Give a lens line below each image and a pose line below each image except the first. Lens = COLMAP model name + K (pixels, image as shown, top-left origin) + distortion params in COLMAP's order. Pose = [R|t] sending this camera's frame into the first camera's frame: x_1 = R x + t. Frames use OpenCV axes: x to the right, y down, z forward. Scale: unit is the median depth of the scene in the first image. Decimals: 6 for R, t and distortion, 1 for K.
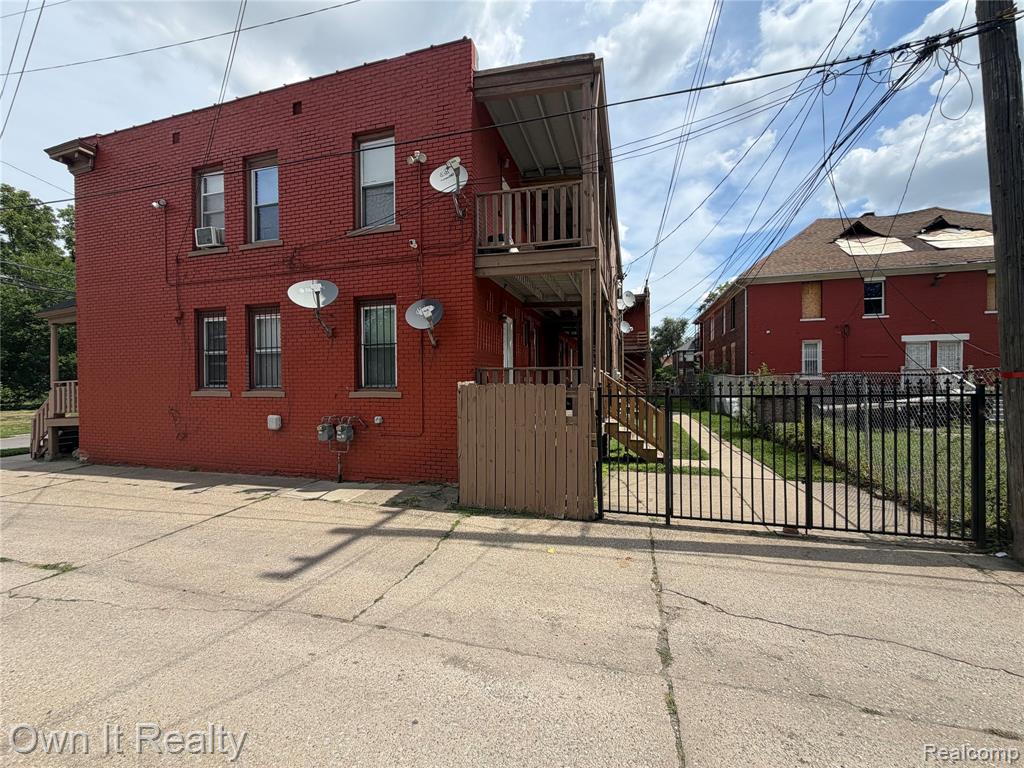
lens RADIAL K [[409.3, 0, 514.9], [0, 409.3, 385.9], [0, 0, 1]] dist [0.003402, -0.000397]
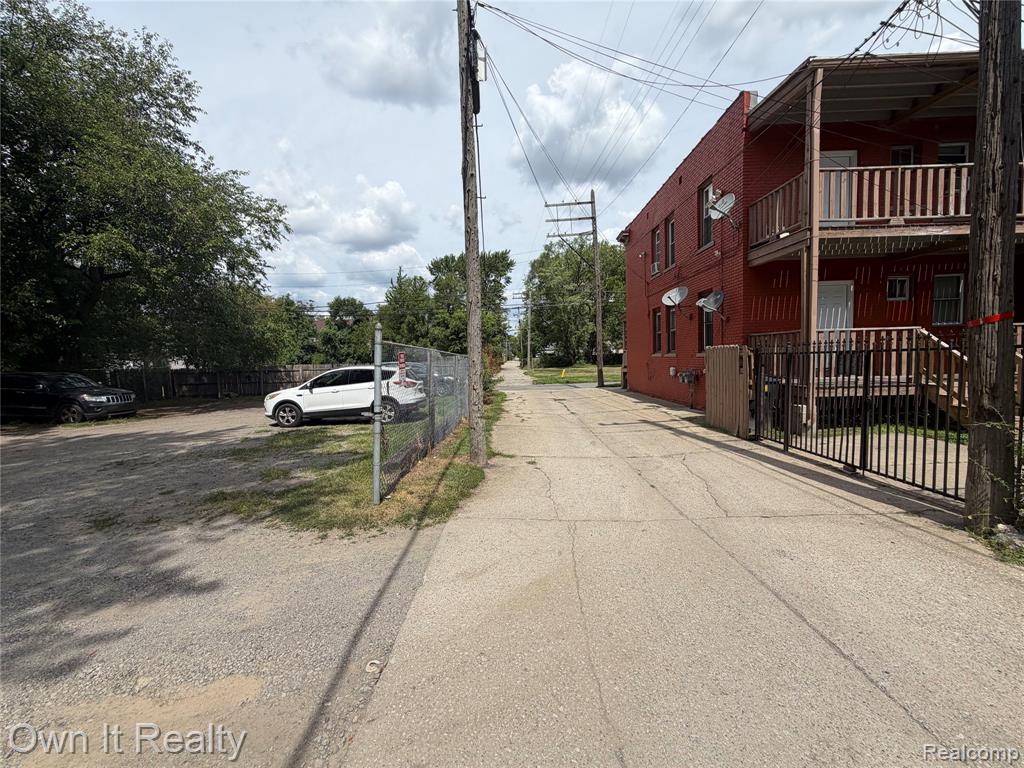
lens RADIAL K [[409.3, 0, 508.1], [0, 409.3, 384.5], [0, 0, 1]] dist [0.003402, -0.000397]
pose [[0.267158, 0.061361, -0.961697, 1.550256], [0.023231, 0.997271, 0.070084, 0.013513], [0.963373, -0.041065, 0.265003, -0.227243]]
